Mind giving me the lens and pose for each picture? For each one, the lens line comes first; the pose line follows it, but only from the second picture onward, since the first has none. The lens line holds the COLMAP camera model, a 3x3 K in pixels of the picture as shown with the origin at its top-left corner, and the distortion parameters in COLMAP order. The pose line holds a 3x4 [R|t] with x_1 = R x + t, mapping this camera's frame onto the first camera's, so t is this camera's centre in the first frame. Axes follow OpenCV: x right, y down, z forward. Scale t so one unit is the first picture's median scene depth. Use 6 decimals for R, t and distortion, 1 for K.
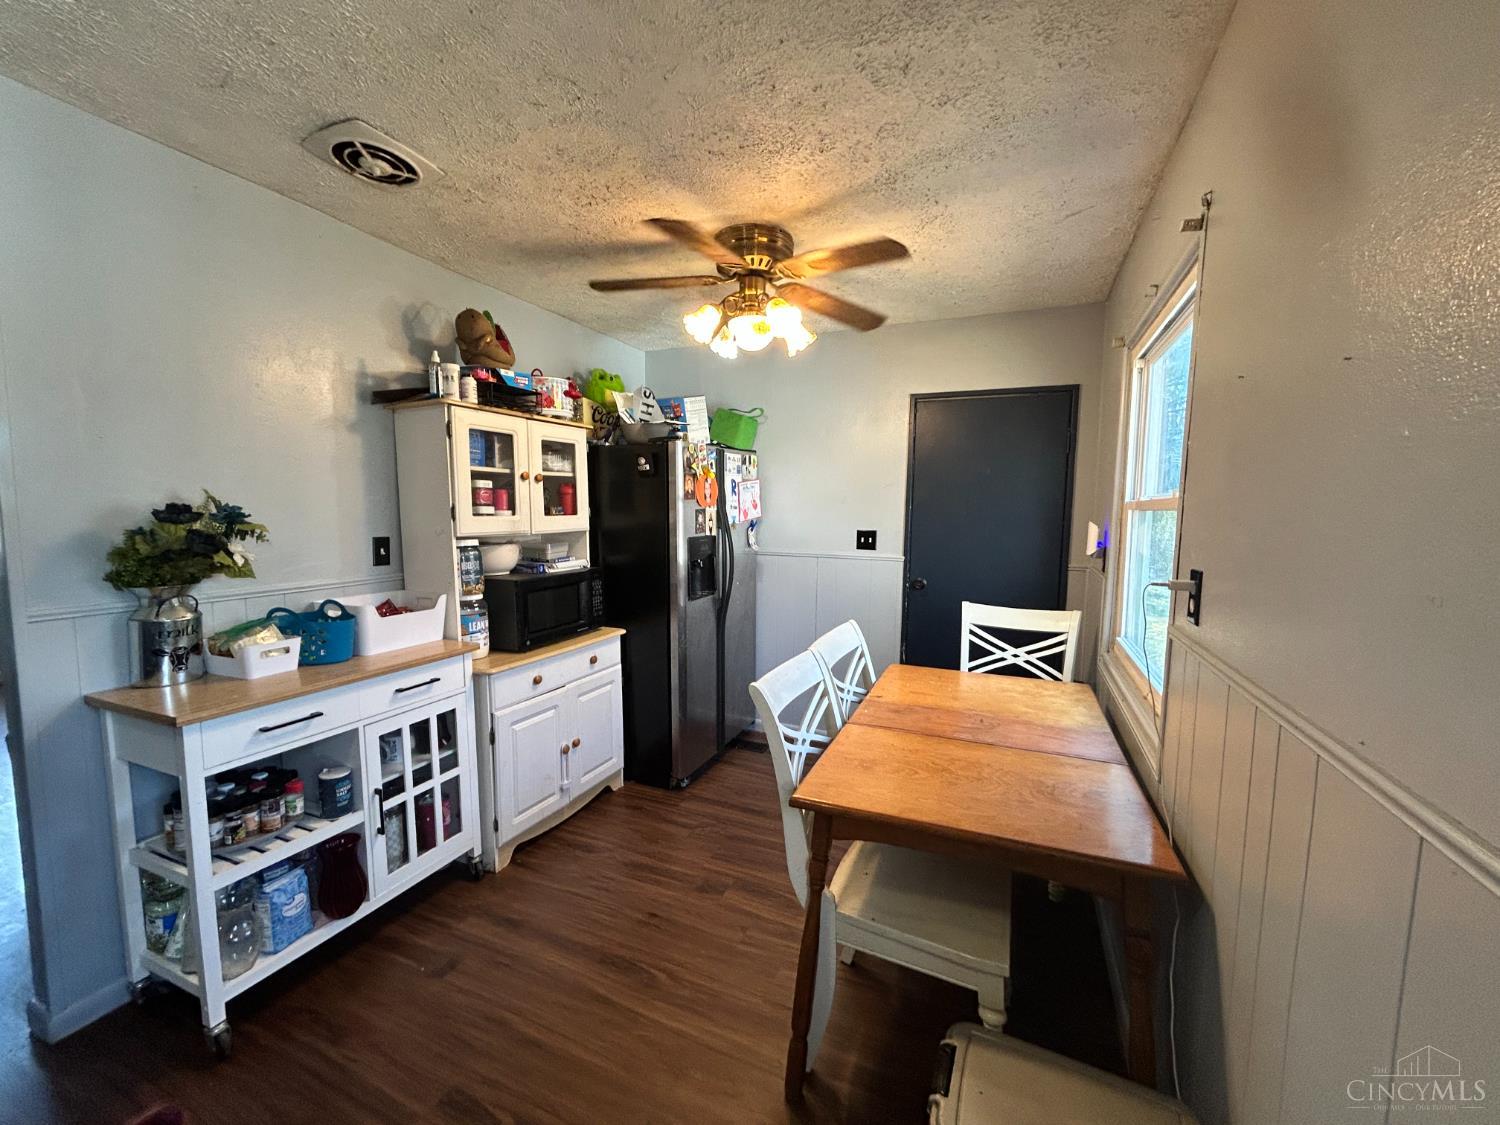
lens RADIAL K [[605.9, 0, 750.0], [0, 605.9, 562.5], [0, 0, 1]] dist [-0.000136, -0.000009]
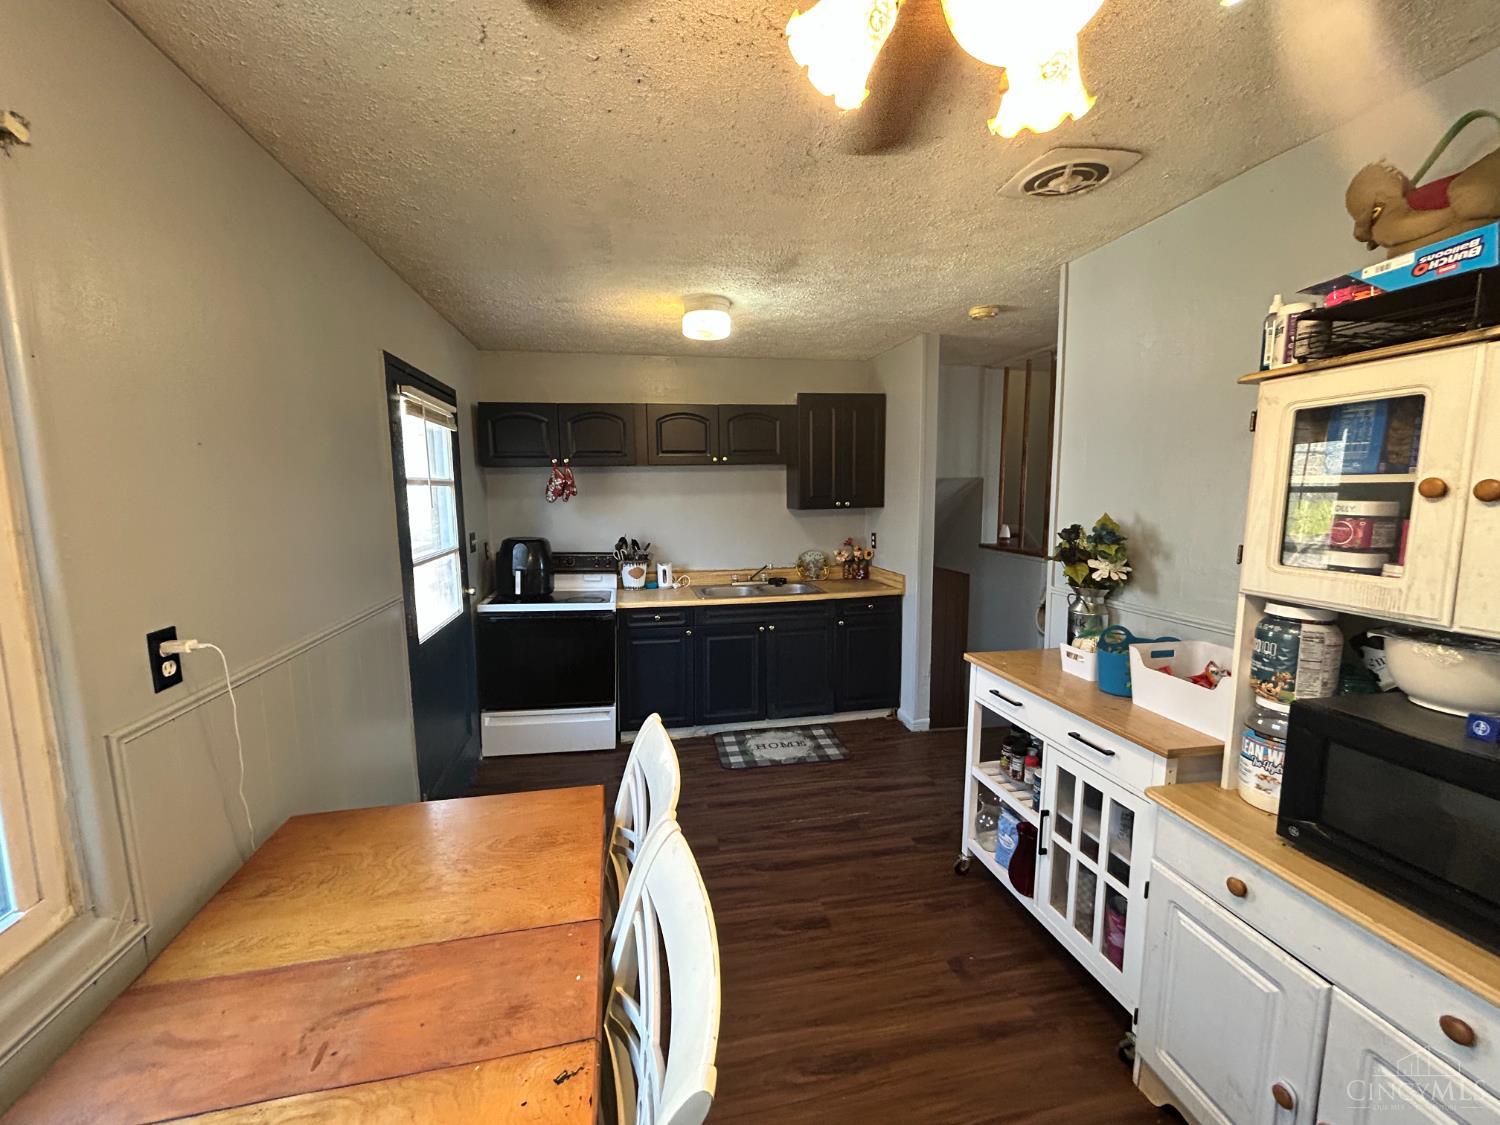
lens RADIAL K [[605.9, 0, 750.0], [0, 605.9, 562.5], [0, 0, 1]] dist [-0.000136, -0.000009]
pose [[-0.817811, 0.067540, -0.571510, 0.328891], [-0.046688, 0.982029, 0.182865, -0.189311], [0.573590, 0.176232, -0.799961, 1.382153]]
